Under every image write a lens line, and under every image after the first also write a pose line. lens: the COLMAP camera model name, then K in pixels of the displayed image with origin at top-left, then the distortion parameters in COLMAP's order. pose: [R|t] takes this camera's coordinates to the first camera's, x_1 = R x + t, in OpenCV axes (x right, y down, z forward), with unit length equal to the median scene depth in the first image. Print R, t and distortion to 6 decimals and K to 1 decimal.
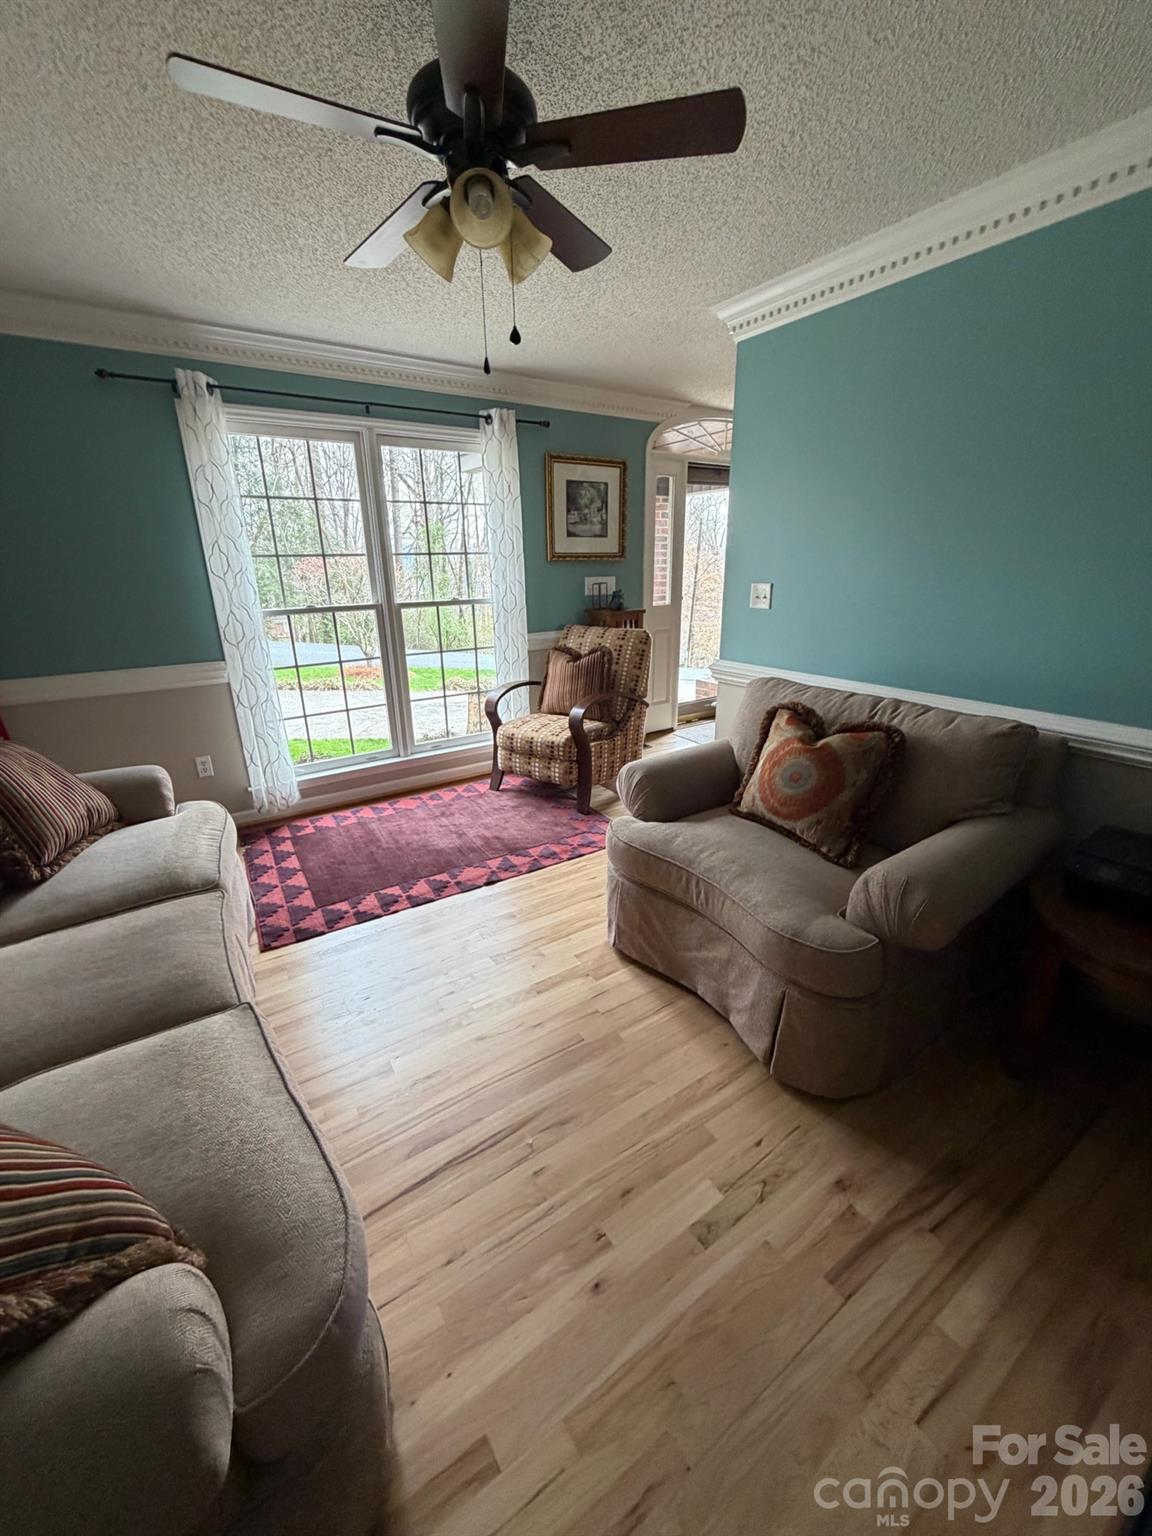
lens RADIAL K [[612.4, 0, 575.7], [0, 612.4, 768.6], [0, 0, 1]] dist [0.001263, 0.000101]
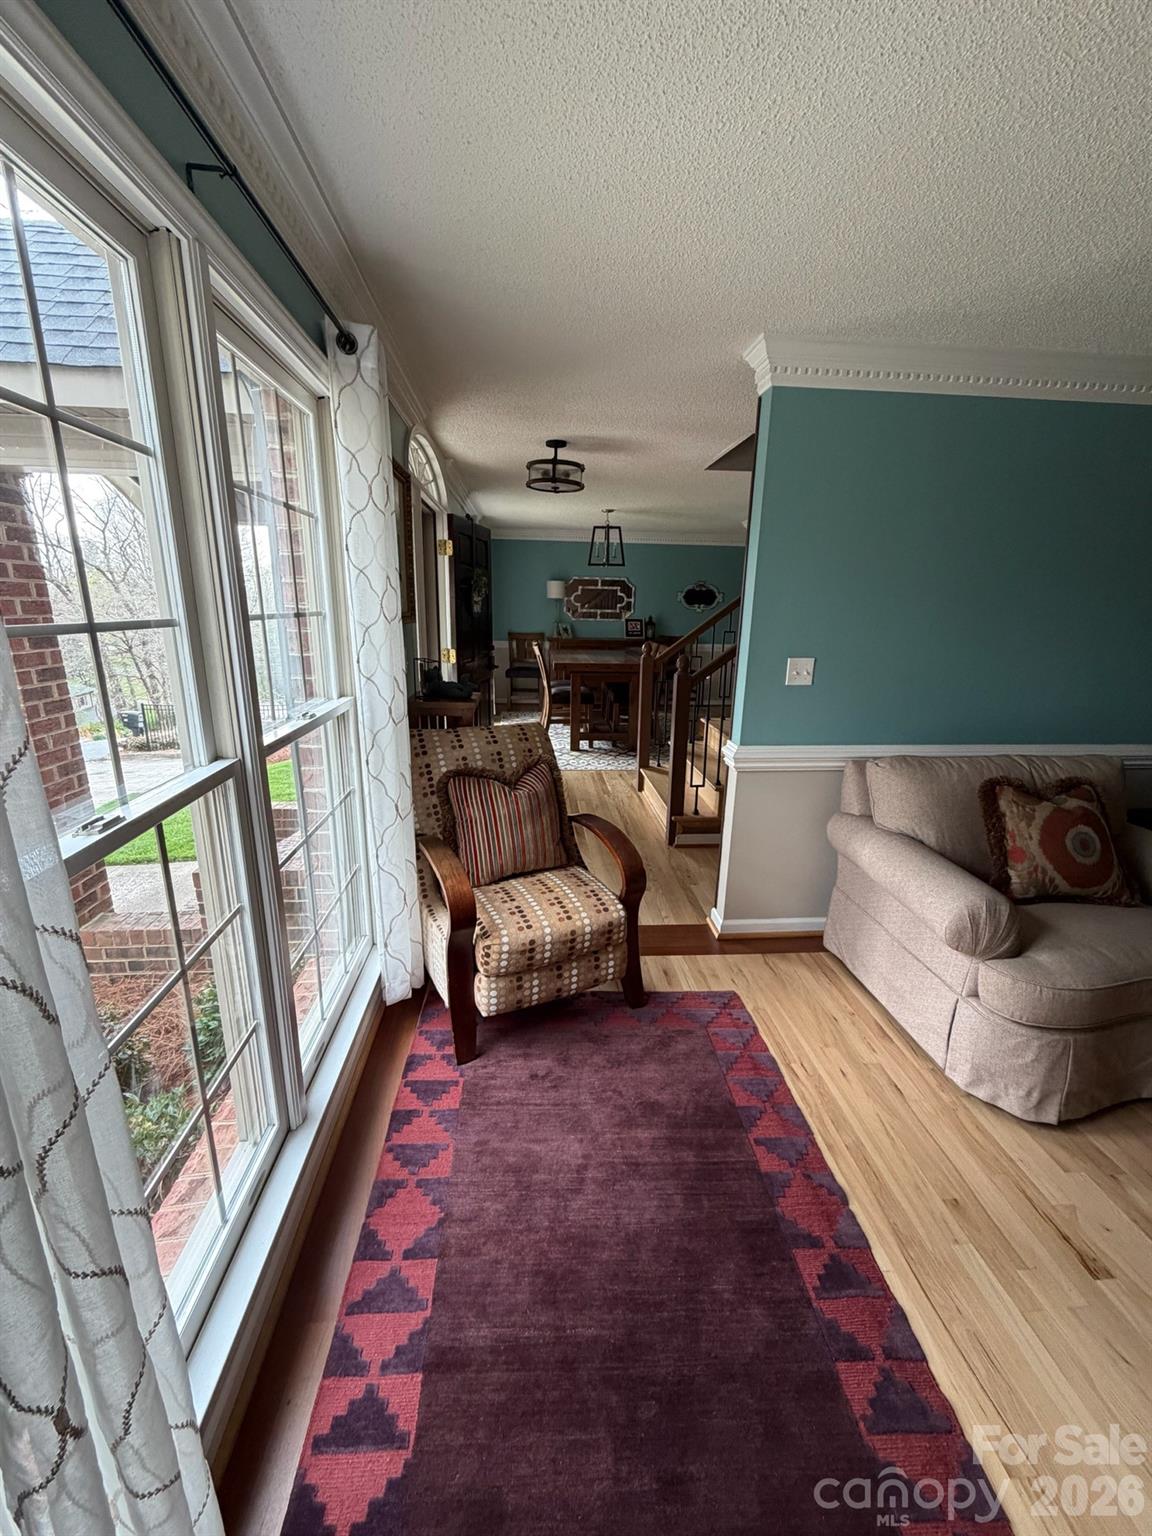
lens RADIAL K [[612.4, 0, 576.9], [0, 612.4, 767.0], [0, 0, 1]] dist [0.001263, 0.000101]
pose [[0.479491, -0.205187, 0.853221, -0.813643], [0.261447, 0.961529, 0.084306, -0.379092], [-0.837695, 0.182648, 0.514690, 1.022249]]
